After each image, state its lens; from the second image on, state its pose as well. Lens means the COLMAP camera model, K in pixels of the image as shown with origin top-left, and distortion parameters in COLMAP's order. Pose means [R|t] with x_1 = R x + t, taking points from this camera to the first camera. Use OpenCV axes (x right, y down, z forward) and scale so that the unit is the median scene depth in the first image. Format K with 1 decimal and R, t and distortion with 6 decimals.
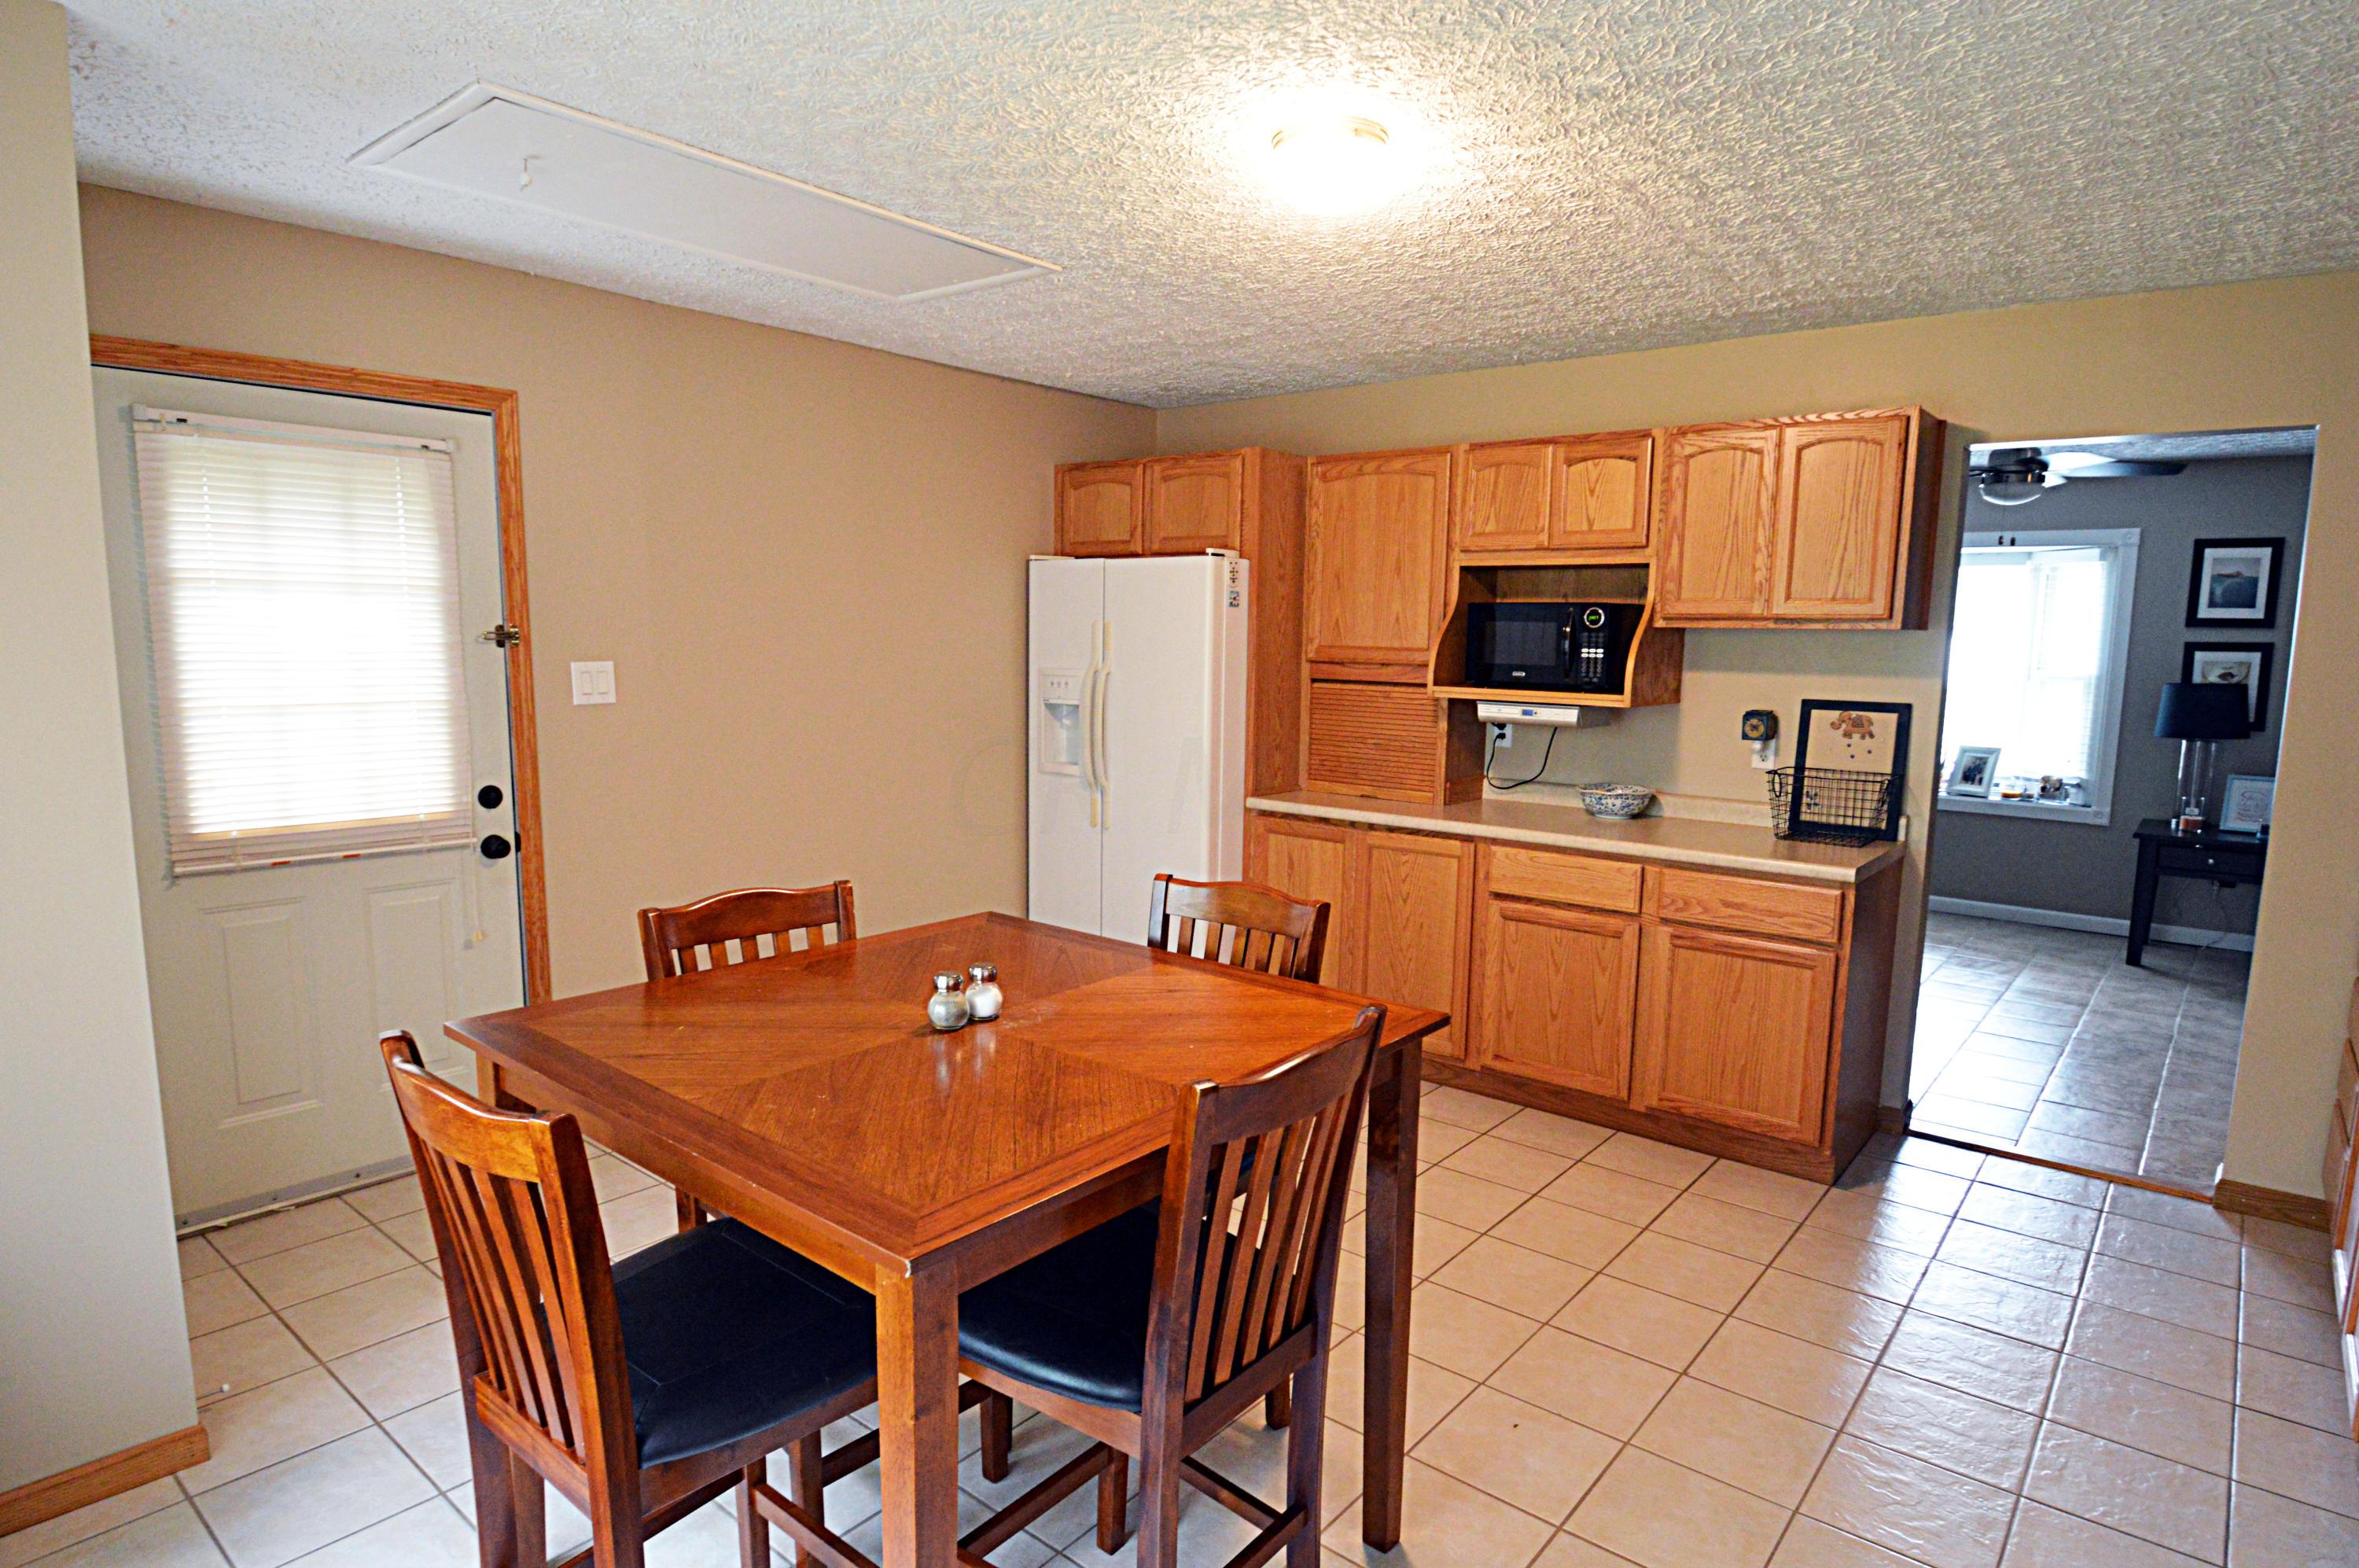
lens RADIAL K [[1298.2, 0, 1179.5], [0, 1298.2, 784.0], [0, 0, 1]] dist [-0.004351, -0.000575]
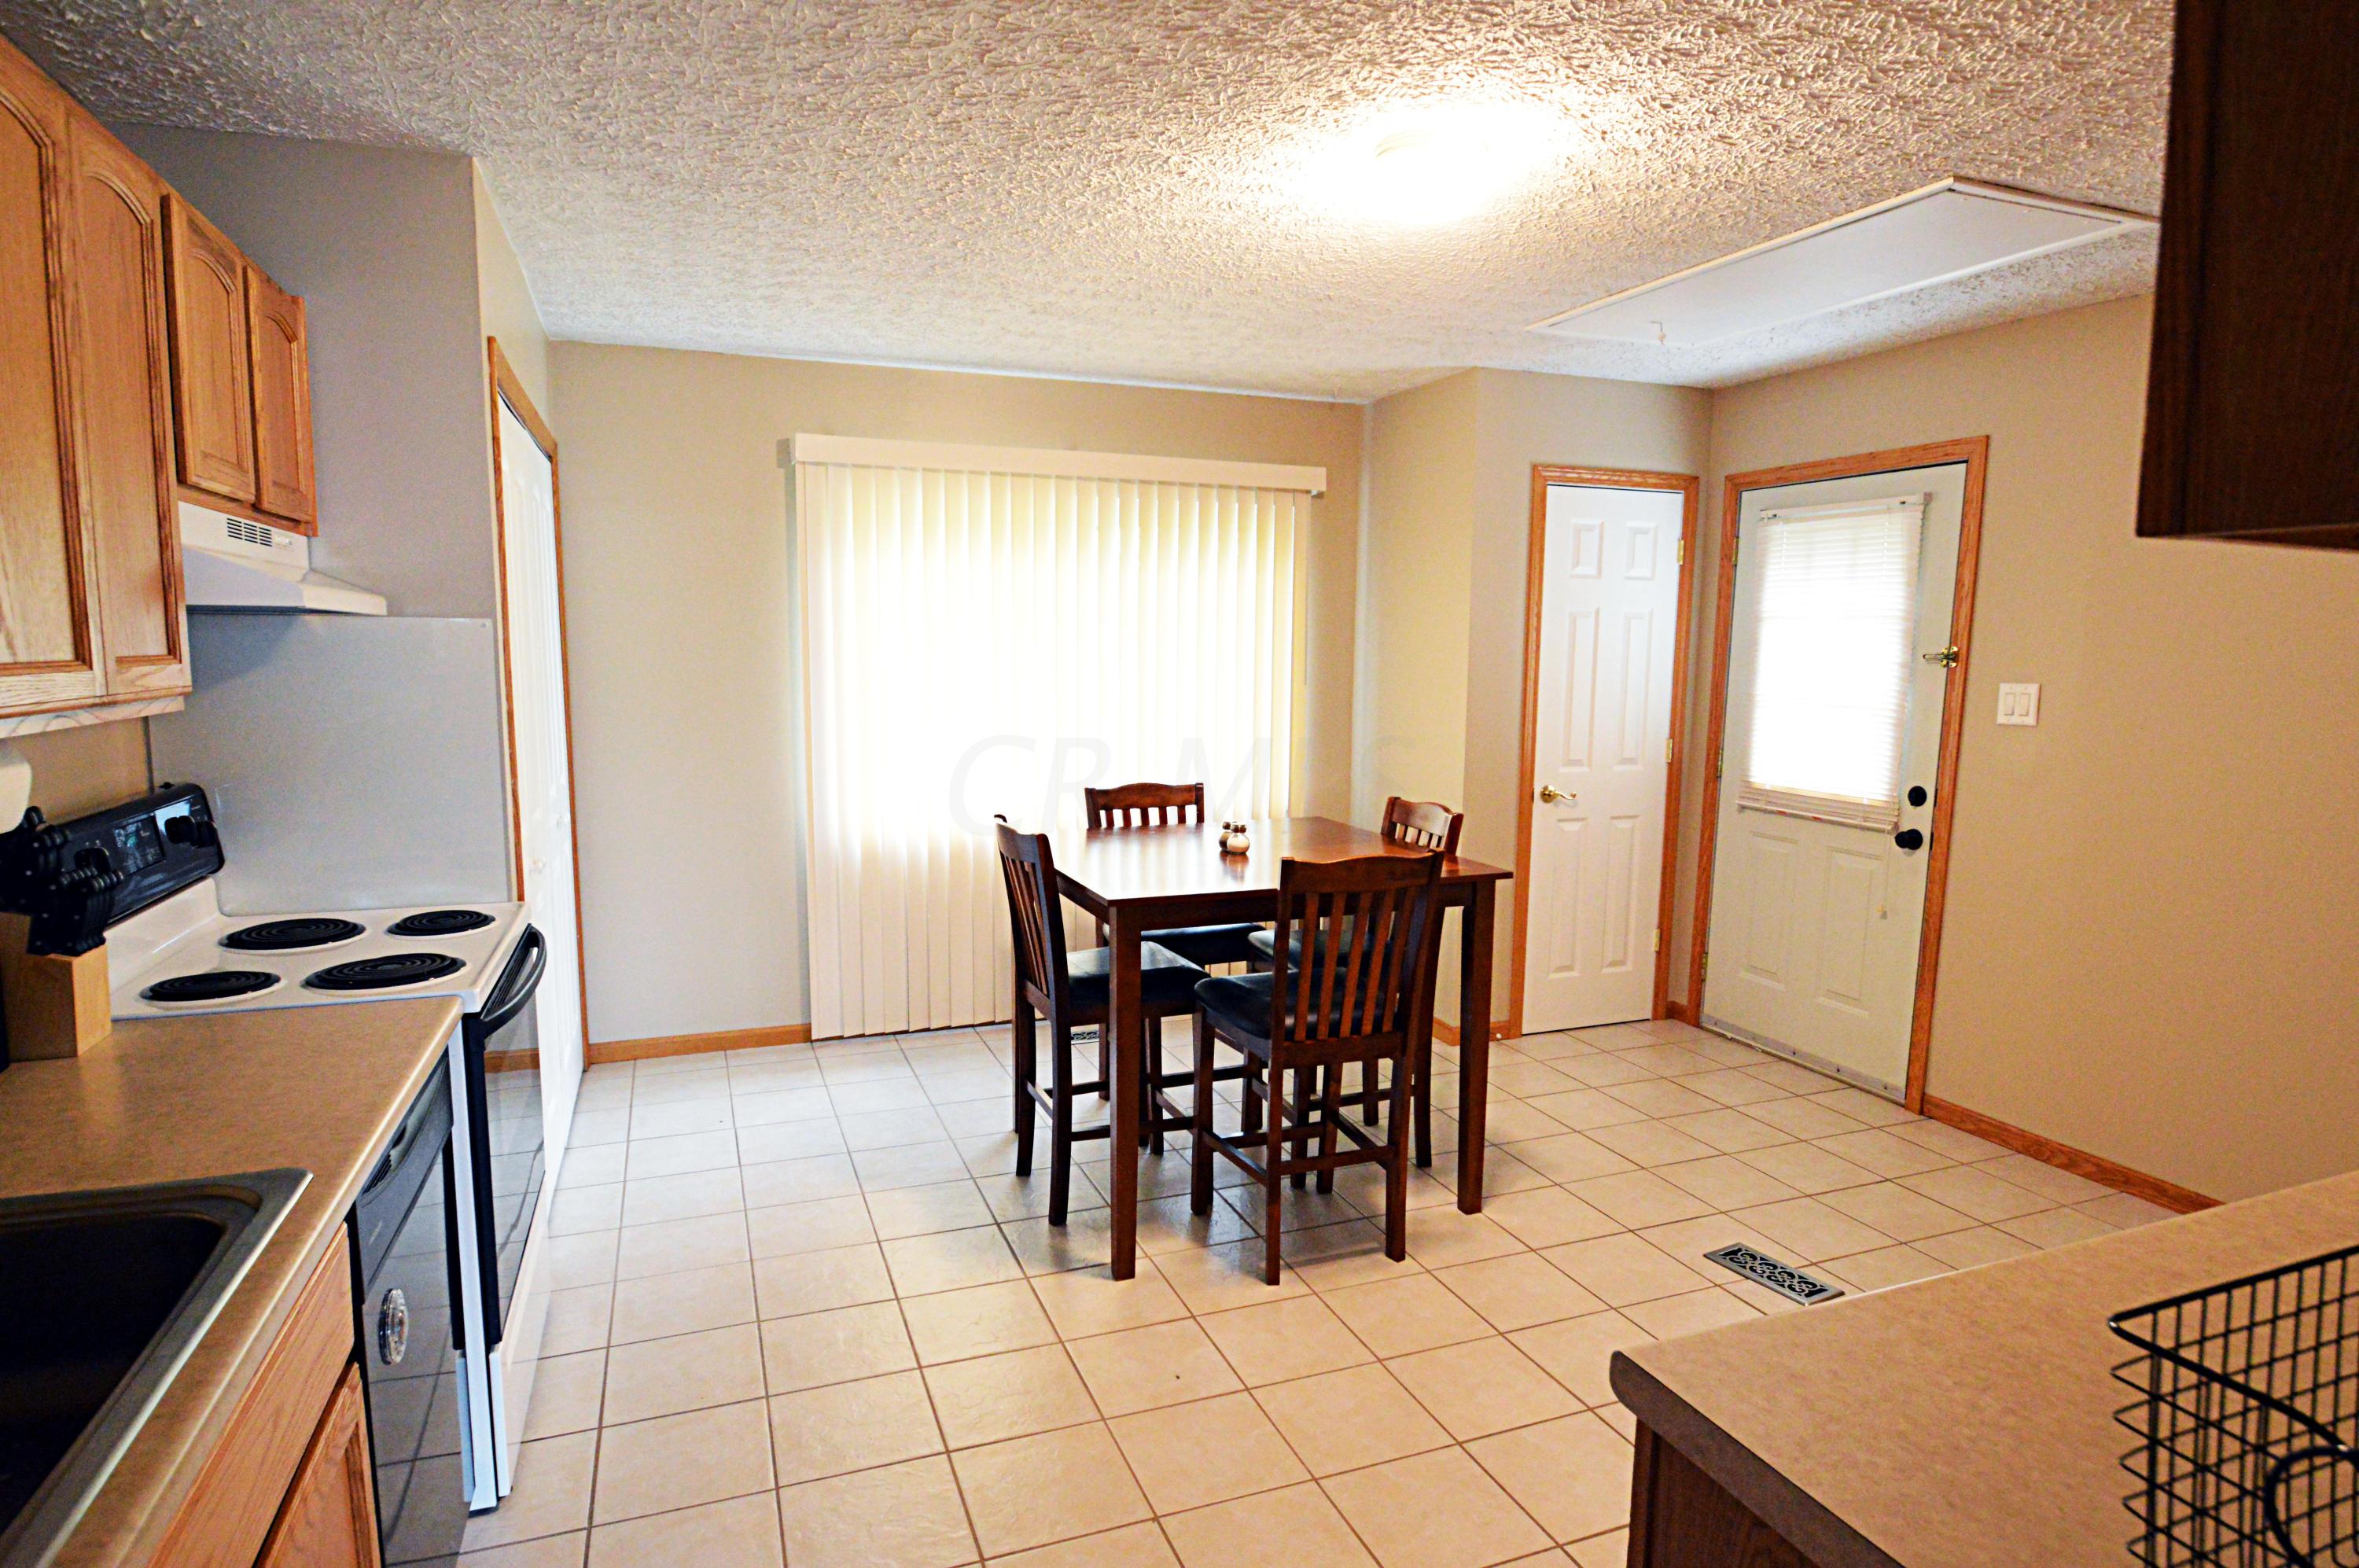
lens RADIAL K [[1298.2, 0, 1179.5], [0, 1298.2, 784.0], [0, 0, 1]] dist [-0.004351, -0.000575]
pose [[-0.485153, 0.076606, -0.871067, 0.812855], [-0.121929, 0.980497, 0.154139, -0.101260], [0.865887, 0.180989, -0.466351, 0.995208]]
